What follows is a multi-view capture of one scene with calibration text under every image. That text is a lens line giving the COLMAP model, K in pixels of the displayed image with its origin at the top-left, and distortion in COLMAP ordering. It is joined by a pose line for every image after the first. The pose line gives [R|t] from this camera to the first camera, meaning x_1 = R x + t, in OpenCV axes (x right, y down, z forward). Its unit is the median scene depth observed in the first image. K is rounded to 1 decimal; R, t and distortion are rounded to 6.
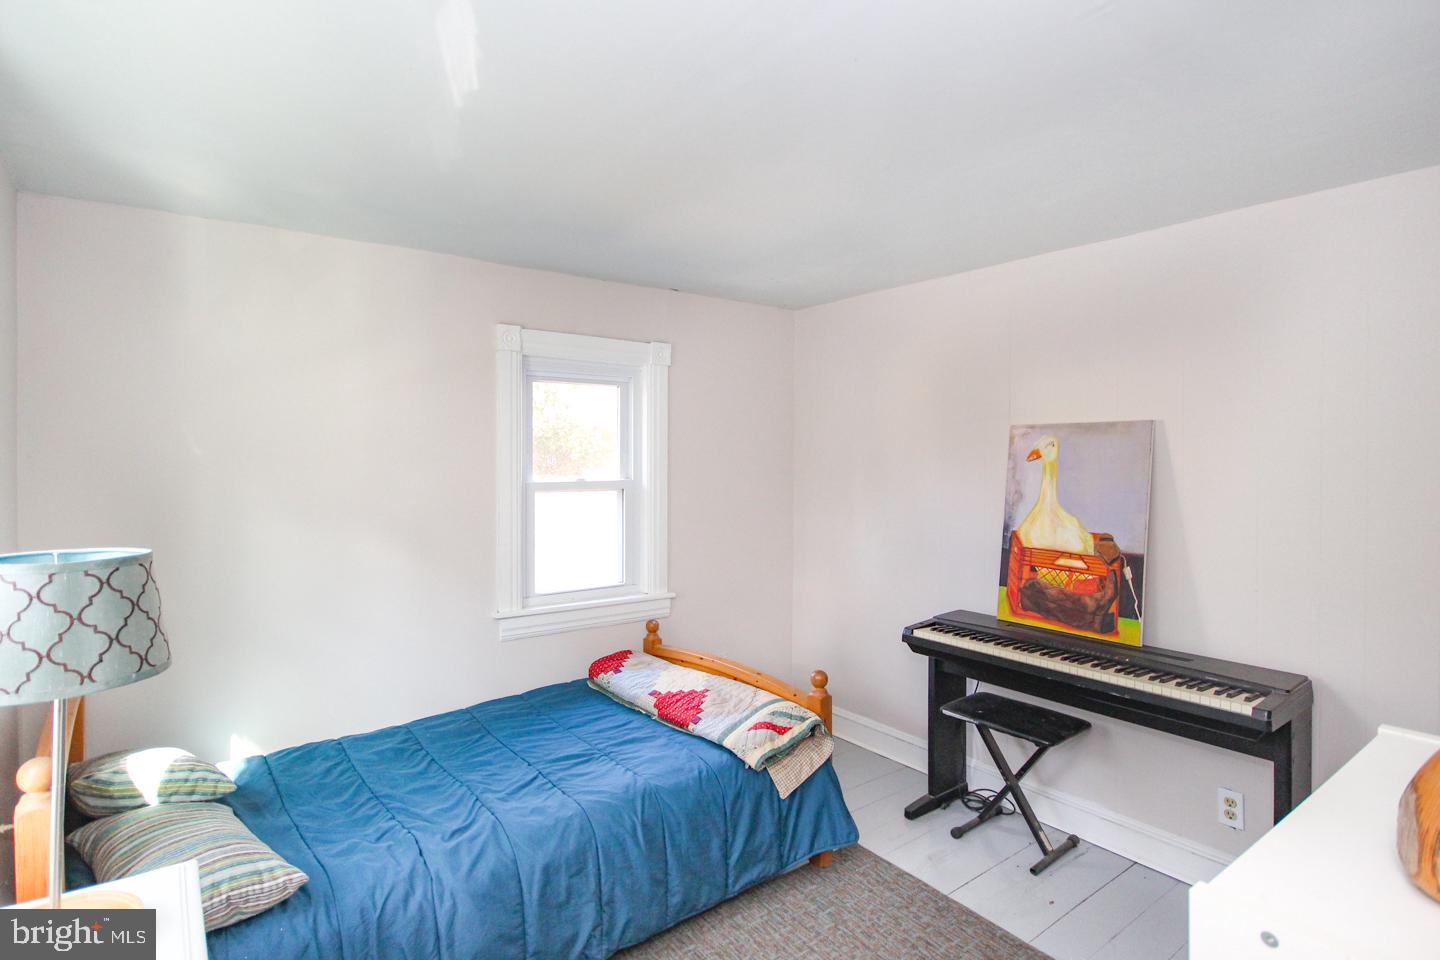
lens RADIAL K [[700.4, 0, 711.1], [0, 700.4, 468.7], [0, 0, 1]] dist [-0.005780, -0.000417]
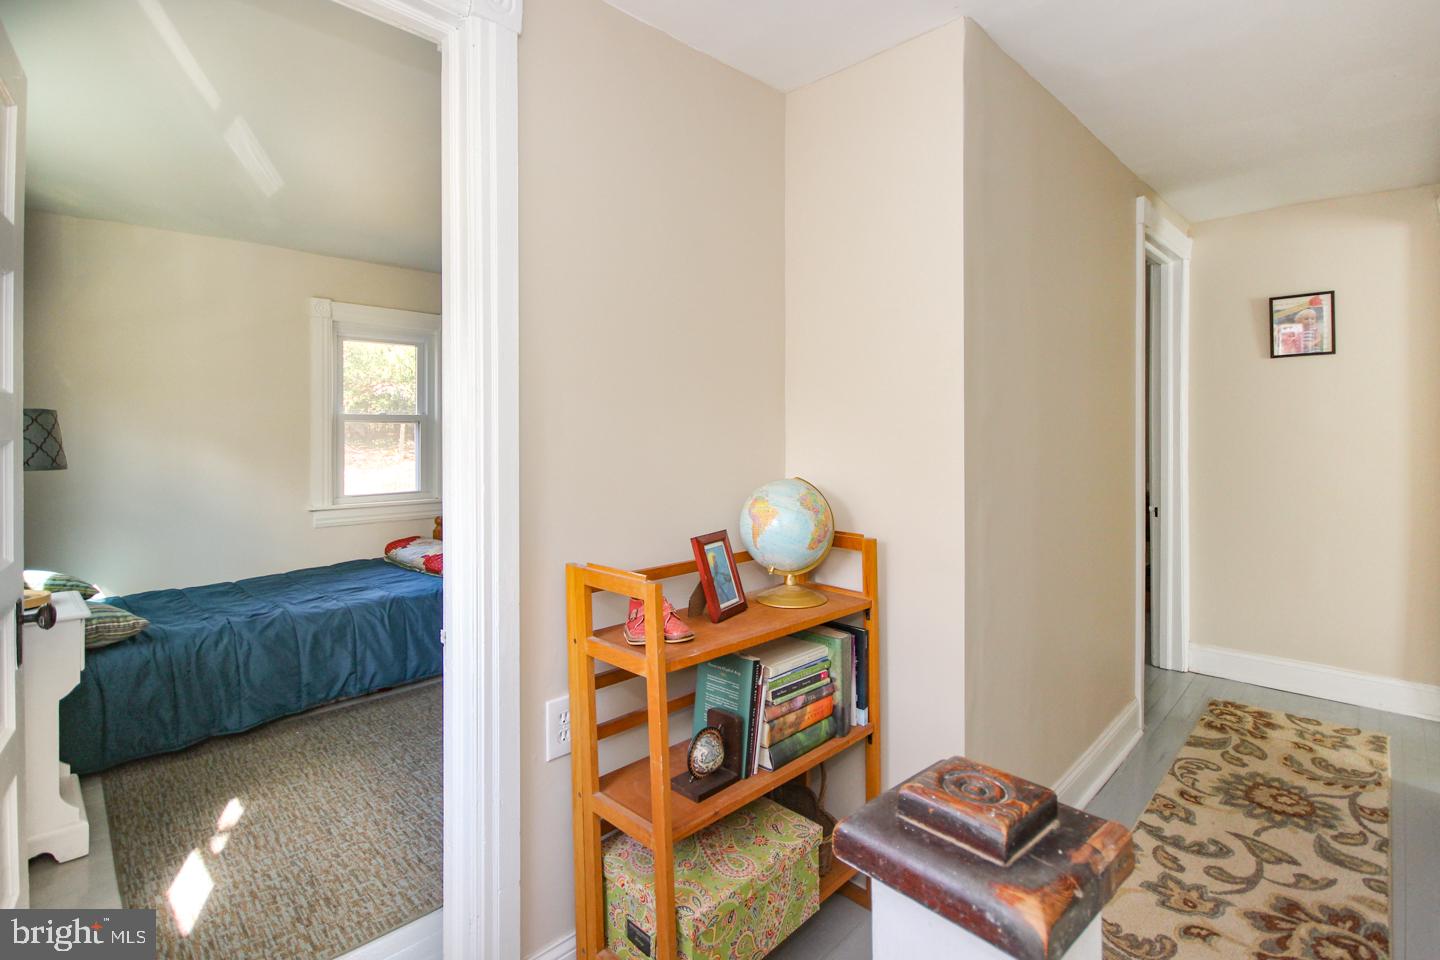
lens RADIAL K [[676.7, 0, 718.2], [0, 676.7, 437.4], [0, 0, 1]] dist [-0.000620, 0.000113]
pose [[0.988279, -0.004081, 0.152606, 0.411018], [0.004723, 0.999981, -0.003844, 0.112831], [-0.152588, 0.004520, 0.988280, -0.639121]]
